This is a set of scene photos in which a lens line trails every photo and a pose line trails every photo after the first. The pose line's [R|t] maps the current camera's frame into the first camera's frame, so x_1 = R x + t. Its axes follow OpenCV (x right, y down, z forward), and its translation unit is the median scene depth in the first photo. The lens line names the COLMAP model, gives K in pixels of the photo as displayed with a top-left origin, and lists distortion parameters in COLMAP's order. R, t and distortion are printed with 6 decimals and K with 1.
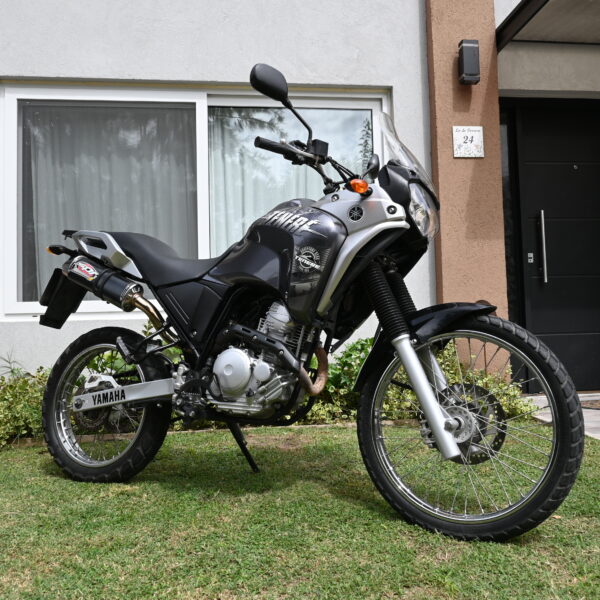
lens RADIAL K [[615.4, 0, 300.0], [0, 615.4, 300.0], [0, 0, 1]] dist [0.004353, -0.002016]
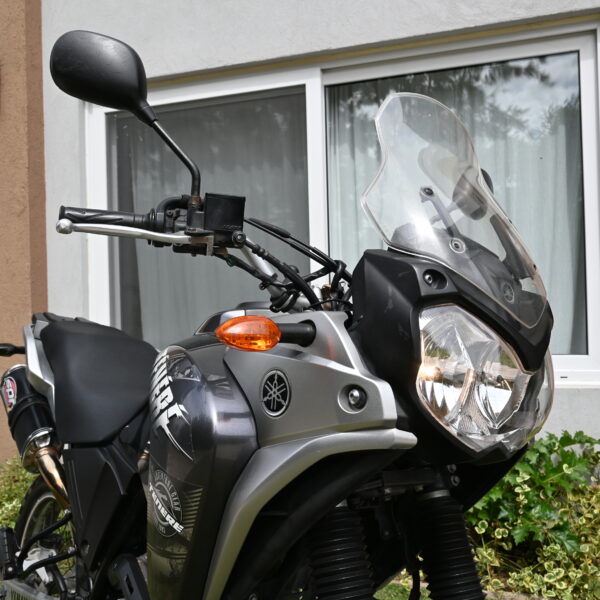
lens RADIAL K [[615.4, 0, 300.0], [0, 615.4, 300.0], [0, 0, 1]] dist [0.004353, -0.002016]
pose [[0.906294, -0.001108, -0.422646, 0.207936], [0.026176, 0.998224, 0.053513, -0.170724], [0.421836, -0.059562, 0.904714, 0.525884]]
